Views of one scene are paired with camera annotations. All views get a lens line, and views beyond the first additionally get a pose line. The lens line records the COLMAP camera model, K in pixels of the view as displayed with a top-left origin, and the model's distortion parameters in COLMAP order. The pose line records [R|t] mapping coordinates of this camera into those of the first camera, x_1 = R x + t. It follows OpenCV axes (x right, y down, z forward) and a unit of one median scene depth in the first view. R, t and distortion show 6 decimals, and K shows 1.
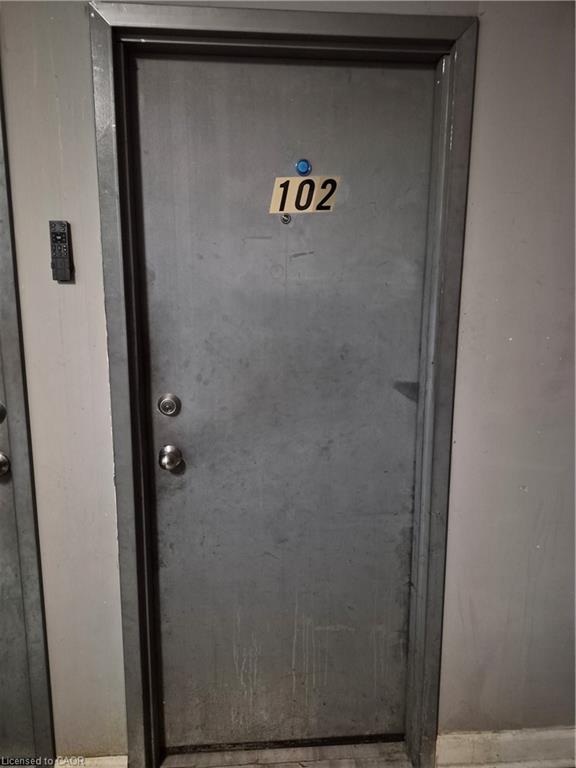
lens RADIAL K [[530.8, 0, 292.0], [0, 530.8, 385.6], [0, 0, 1]] dist [0.081615, -0.080021]
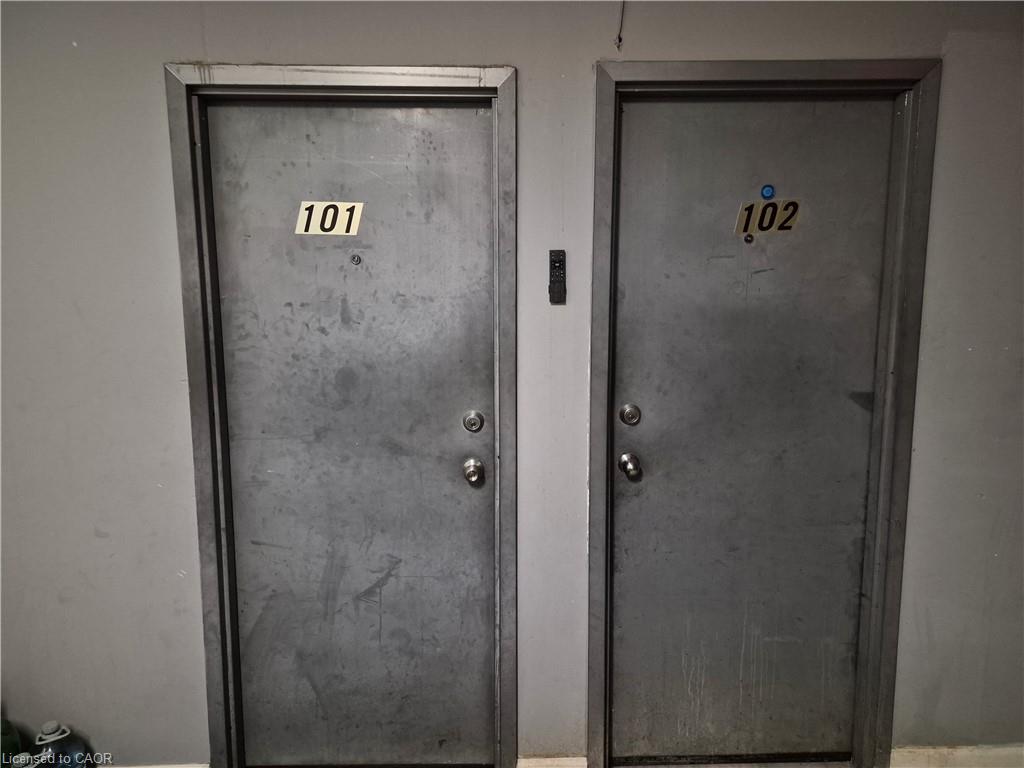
lens RADIAL K [[707.8, 0, 521.8], [0, 707.8, 390.7], [0, 0, 1]] dist [0.081615, -0.080021]
pose [[0.998932, -0.005125, -0.045919, -0.372562], [0.003572, 0.999421, -0.033844, 0.034844], [0.046066, 0.033643, 0.998372, -0.405581]]
